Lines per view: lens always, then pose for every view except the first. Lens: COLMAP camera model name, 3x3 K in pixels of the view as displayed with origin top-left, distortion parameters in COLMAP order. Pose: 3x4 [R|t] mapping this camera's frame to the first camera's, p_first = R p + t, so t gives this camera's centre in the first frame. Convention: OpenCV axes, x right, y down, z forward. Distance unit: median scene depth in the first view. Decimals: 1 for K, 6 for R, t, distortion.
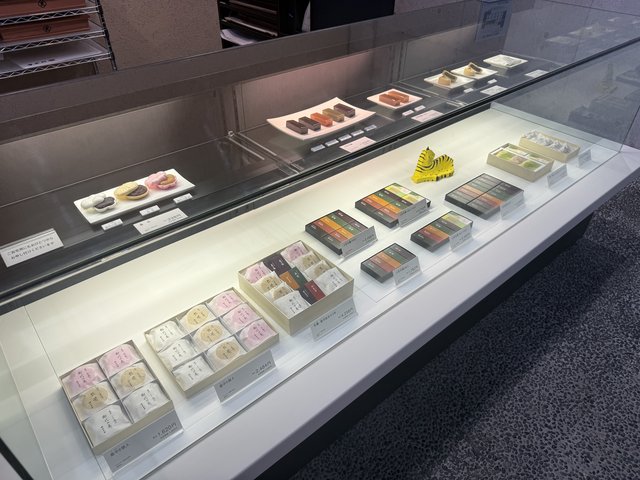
lens RADIAL K [[463.7, 0, 318.3], [0, 463.7, 242.9], [0, 0, 1]] dist [0.000788, -0.001406]
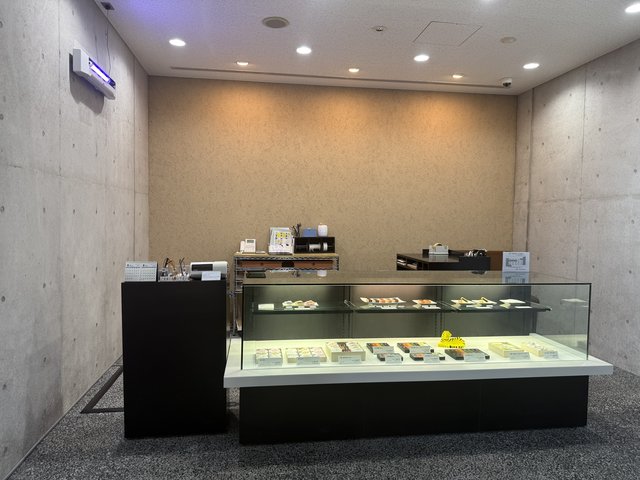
lens RADIAL K [[463.7, 0, 320.5], [0, 463.7, 240.7], [0, 0, 1]] dist [0.000788, -0.001406]
pose [[0.841264, 0.028035, -0.539897, 0.934724], [-0.335364, 0.810349, -0.480484, 0.680579], [0.424034, 0.585276, 0.691120, -0.887406]]
